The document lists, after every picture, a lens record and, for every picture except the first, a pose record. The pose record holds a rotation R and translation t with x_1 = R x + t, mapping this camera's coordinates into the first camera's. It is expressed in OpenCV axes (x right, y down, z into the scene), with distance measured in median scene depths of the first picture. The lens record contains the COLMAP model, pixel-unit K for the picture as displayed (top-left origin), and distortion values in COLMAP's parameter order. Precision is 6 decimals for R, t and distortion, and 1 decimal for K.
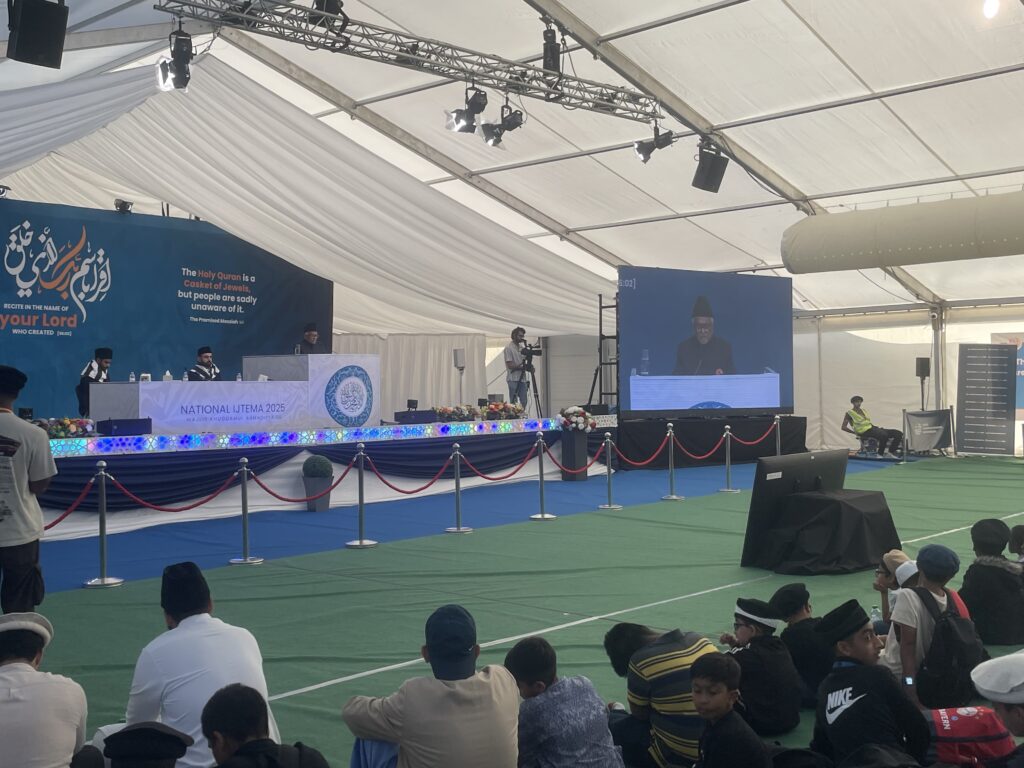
lens RADIAL K [[1165.8, 0, 512.0], [0, 1165.8, 384.0], [0, 0, 1]] dist [0.138721, -0.291797]
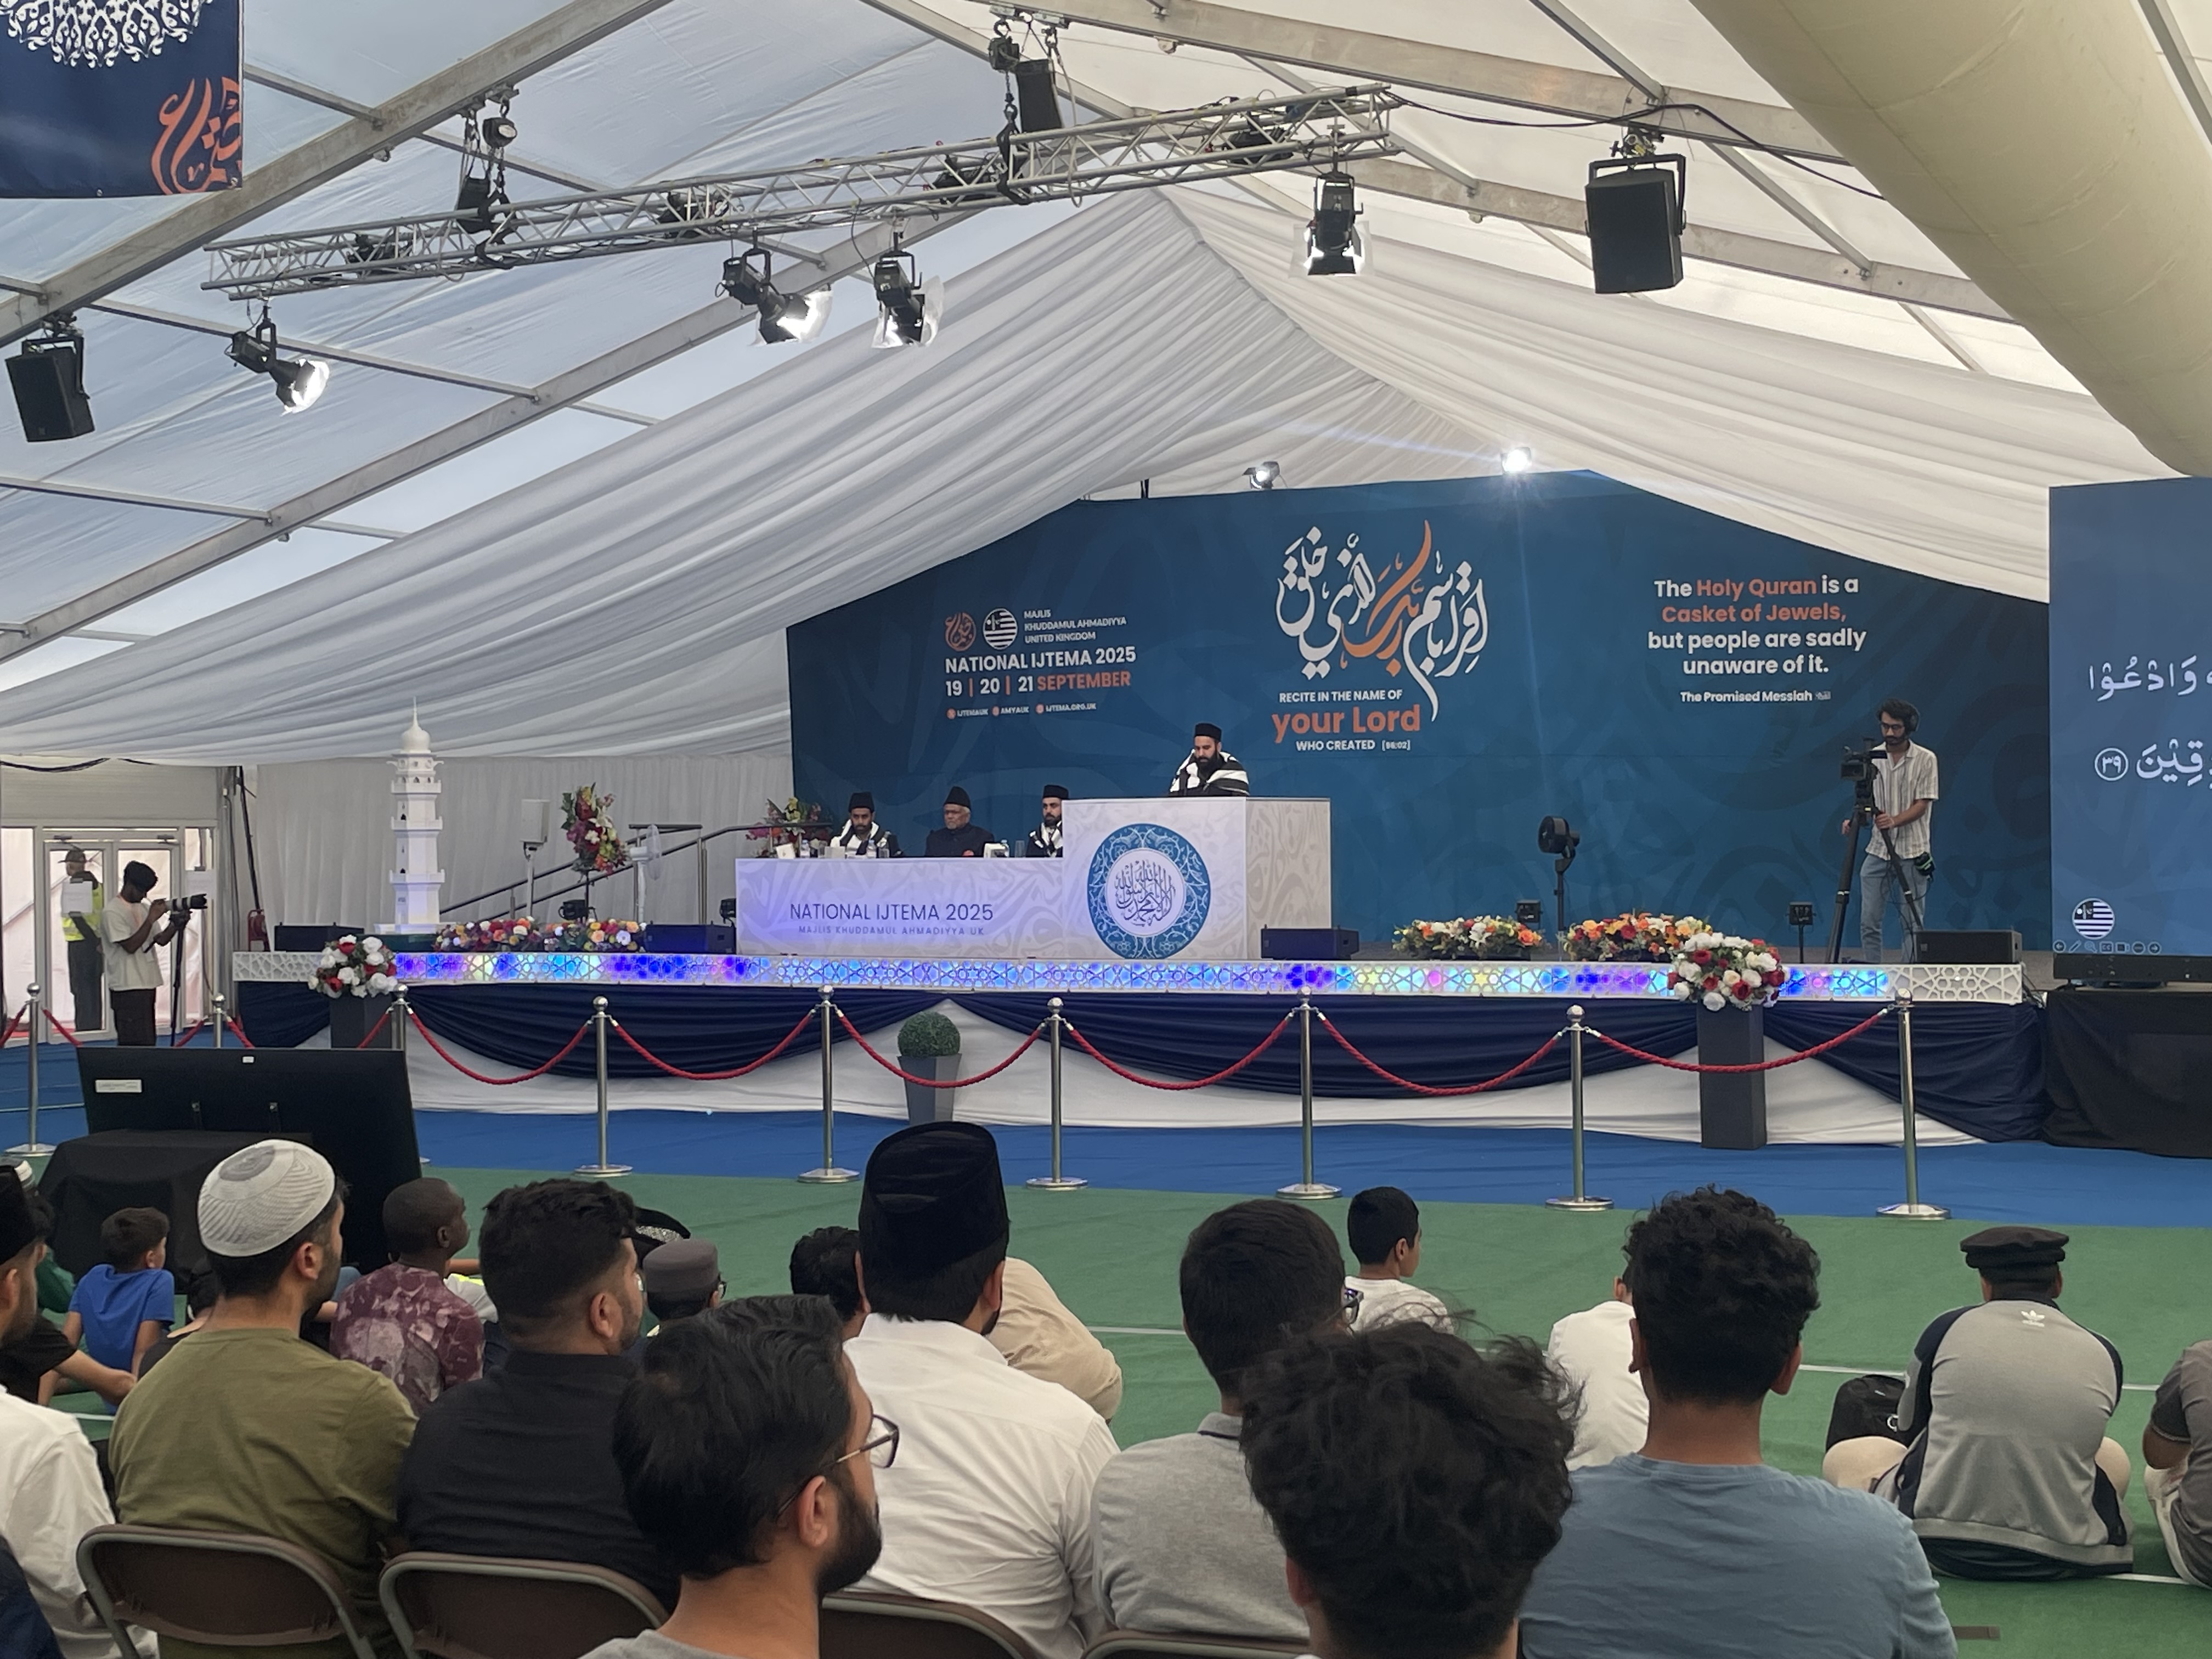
lens RADIAL K [[3003.7, 0, 1106.0], [0, 3003.7, 829.5], [0, 0, 1]] dist [0.030257, -0.064079]
pose [[0.314988, 0.004258, -0.949086, 0.783926], [0.006575, 0.999956, 0.006668, -0.017382], [0.949073, -0.008340, 0.314946, 0.507525]]
